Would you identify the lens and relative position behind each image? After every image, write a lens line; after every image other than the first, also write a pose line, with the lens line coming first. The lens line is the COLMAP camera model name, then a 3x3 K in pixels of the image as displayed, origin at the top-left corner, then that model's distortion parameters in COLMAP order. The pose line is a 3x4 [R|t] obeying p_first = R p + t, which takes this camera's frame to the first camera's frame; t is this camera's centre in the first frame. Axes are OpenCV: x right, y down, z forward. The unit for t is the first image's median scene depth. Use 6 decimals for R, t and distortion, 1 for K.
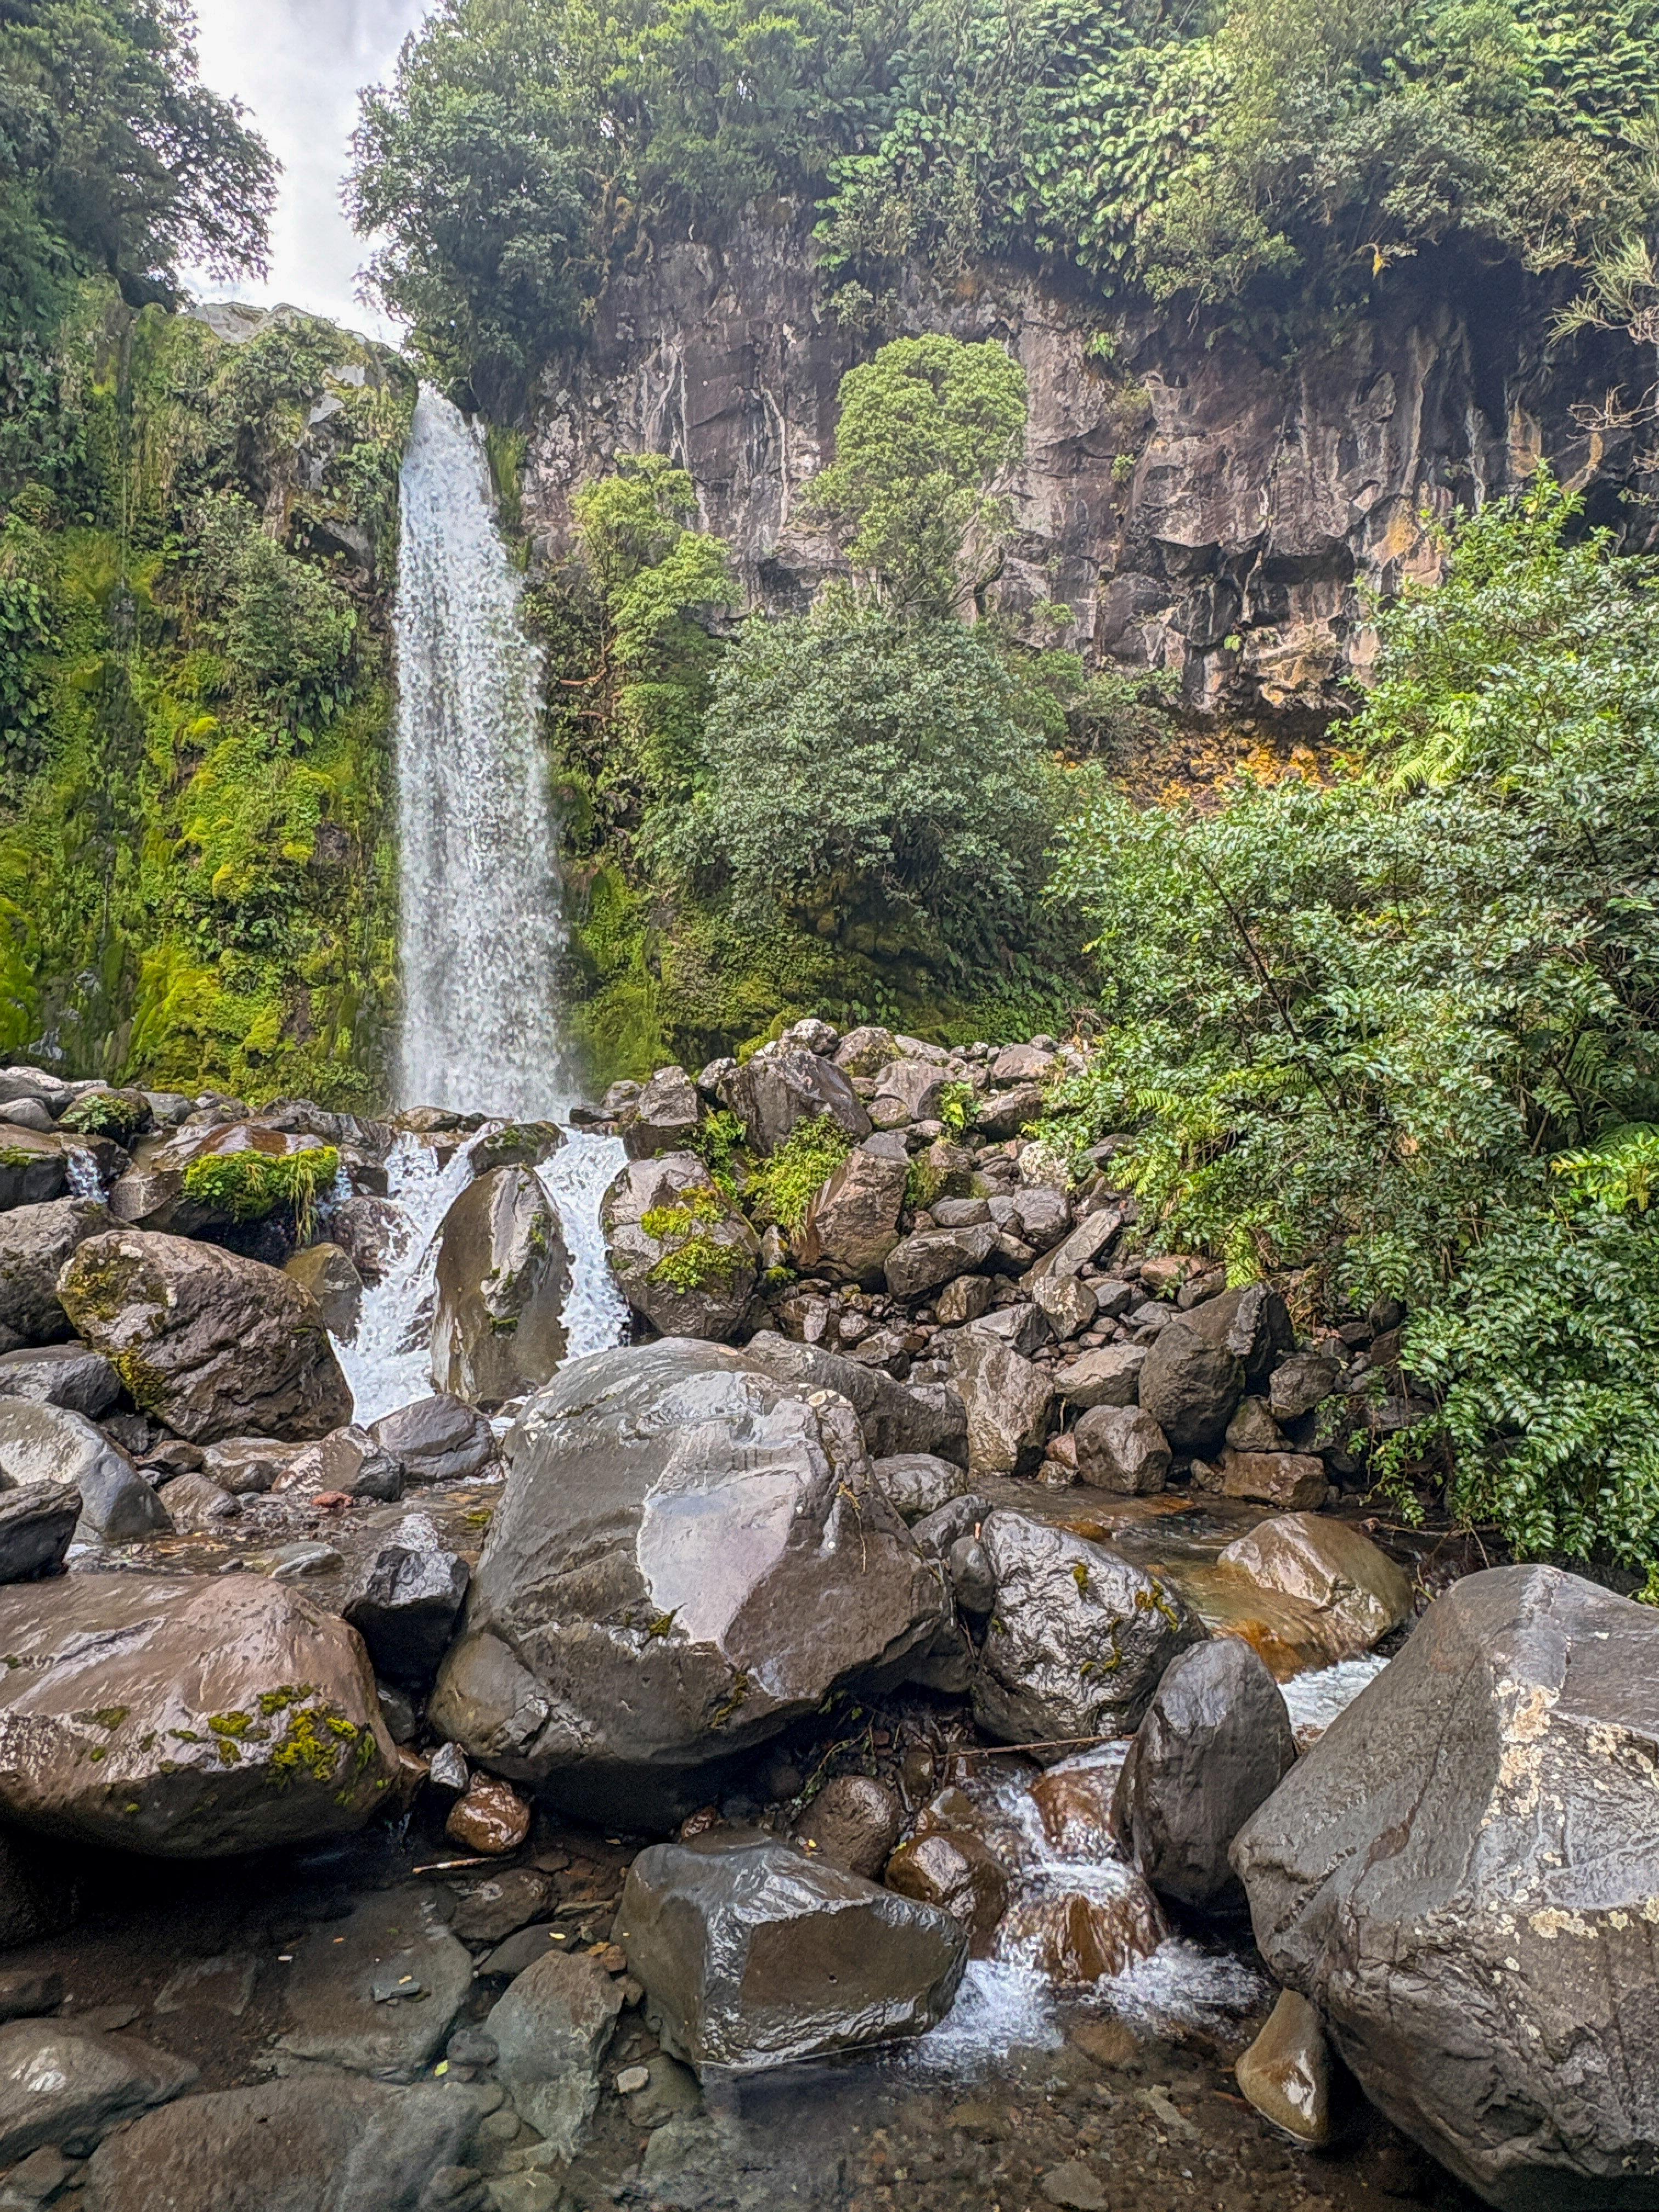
lens RADIAL K [[1370.3, 0, 822.8], [0, 1370.3, 1090.3], [0, 0, 1]] dist [-0.000038, -0.002726]
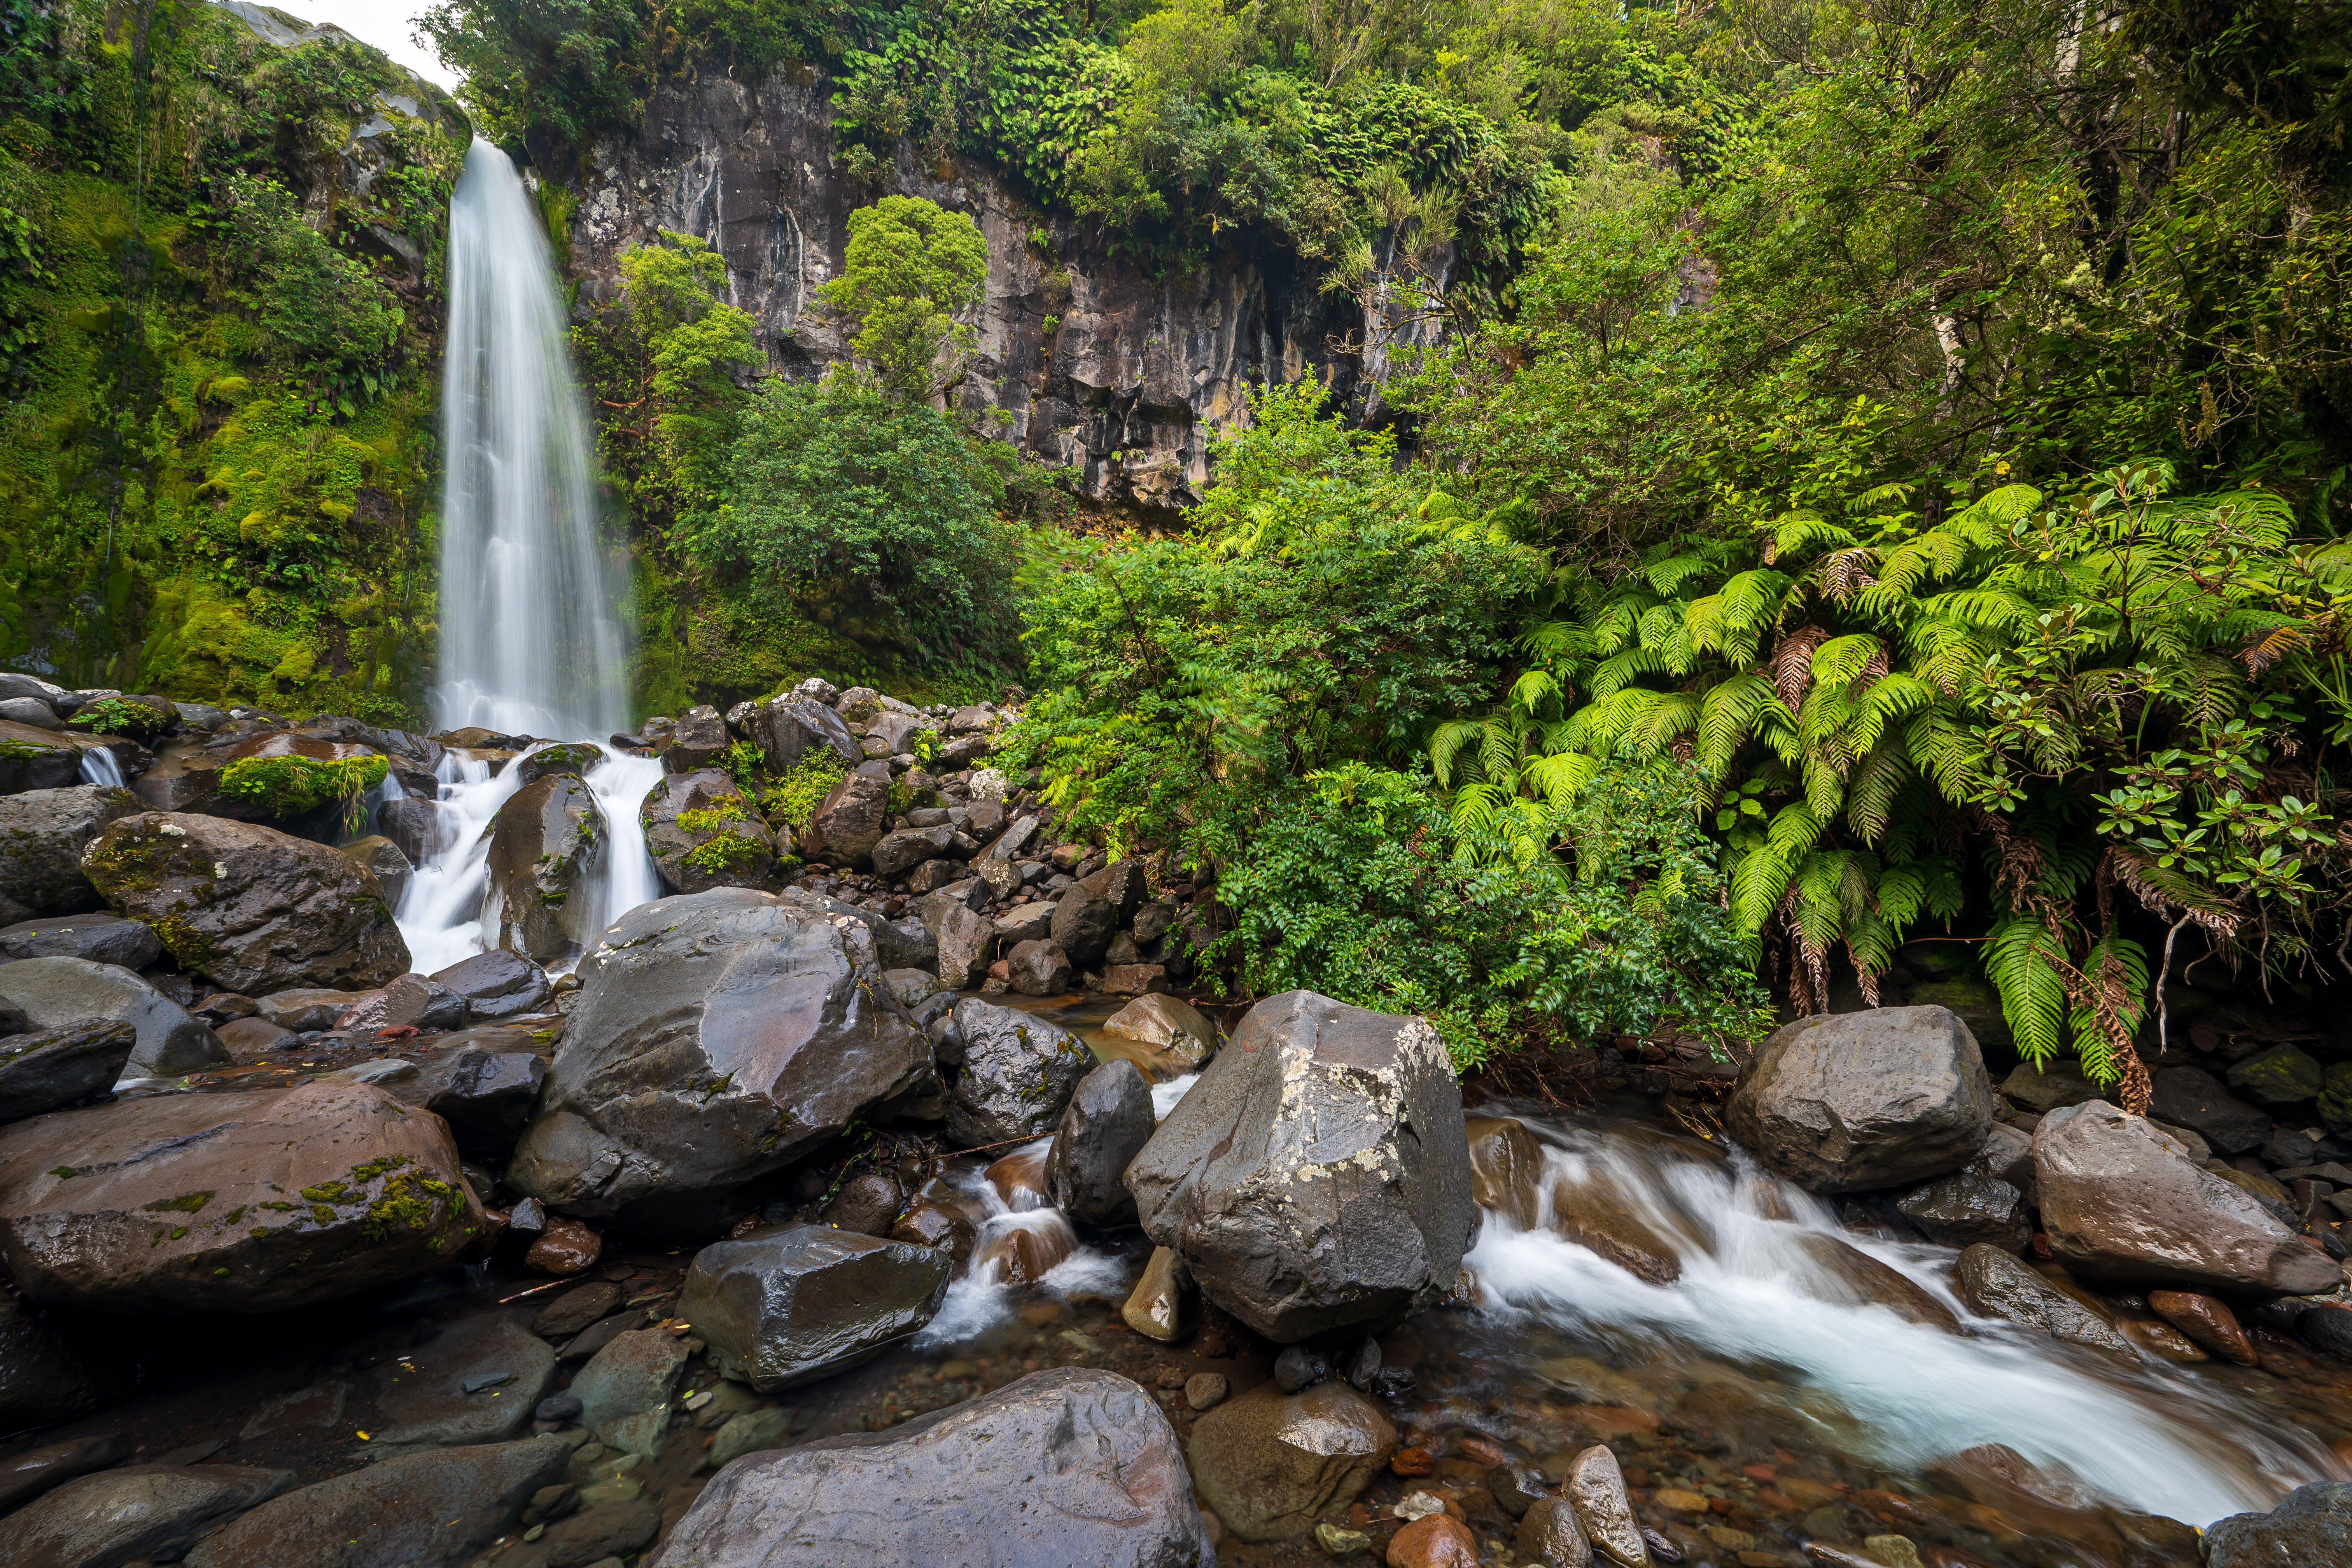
lens RADIAL K [[934.3, 0, 1190.7], [0, 934.3, 781.3], [0, 0, 1]] dist [-0.007691, 0.000976]
pose [[0.925172, 0.028684, 0.378463, -0.009131], [-0.040403, 0.998917, 0.023059, 0.010082], [-0.377392, -0.036624, 0.925329, -0.004010]]
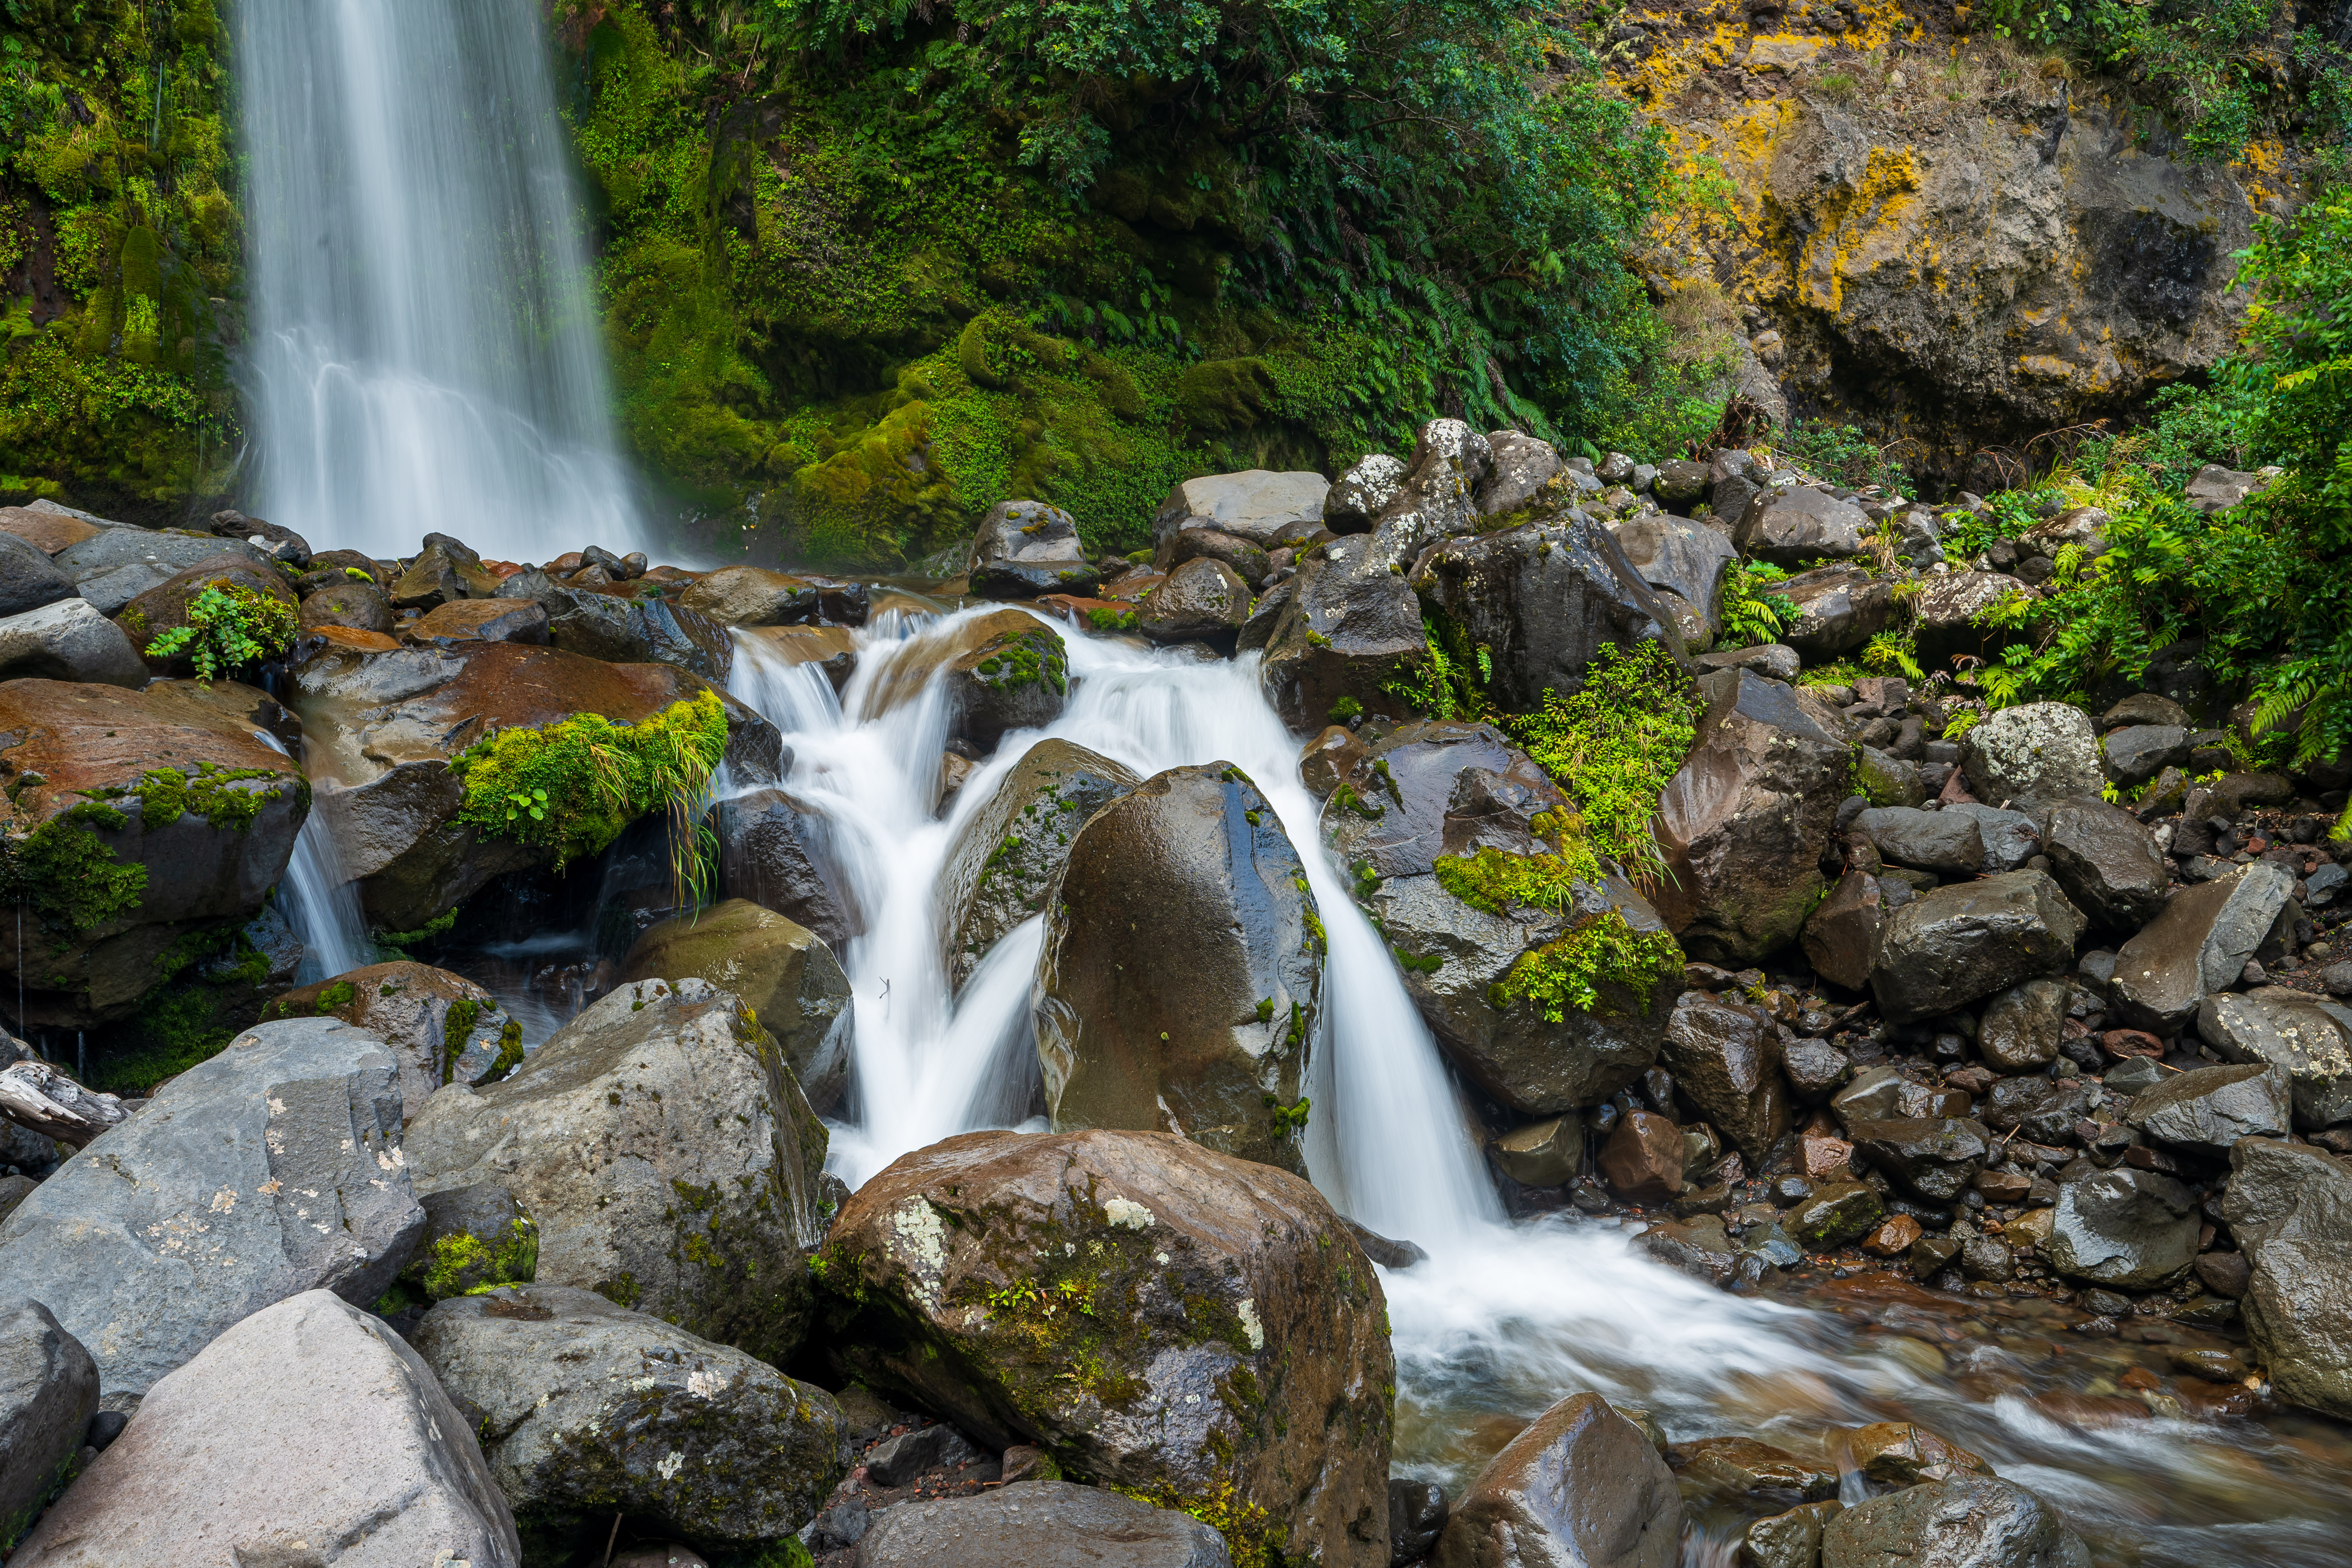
lens RADIAL K [[2050.7, 0, 1177.7], [0, 2050.7, 784.1], [0, 0, 1]] dist [-0.013358, 0.005312]
pose [[0.957730, -0.003239, 0.287649, -0.245143], [-0.054599, 0.979714, 0.192820, -0.043352], [-0.282439, -0.200375, 0.938125, 0.174415]]
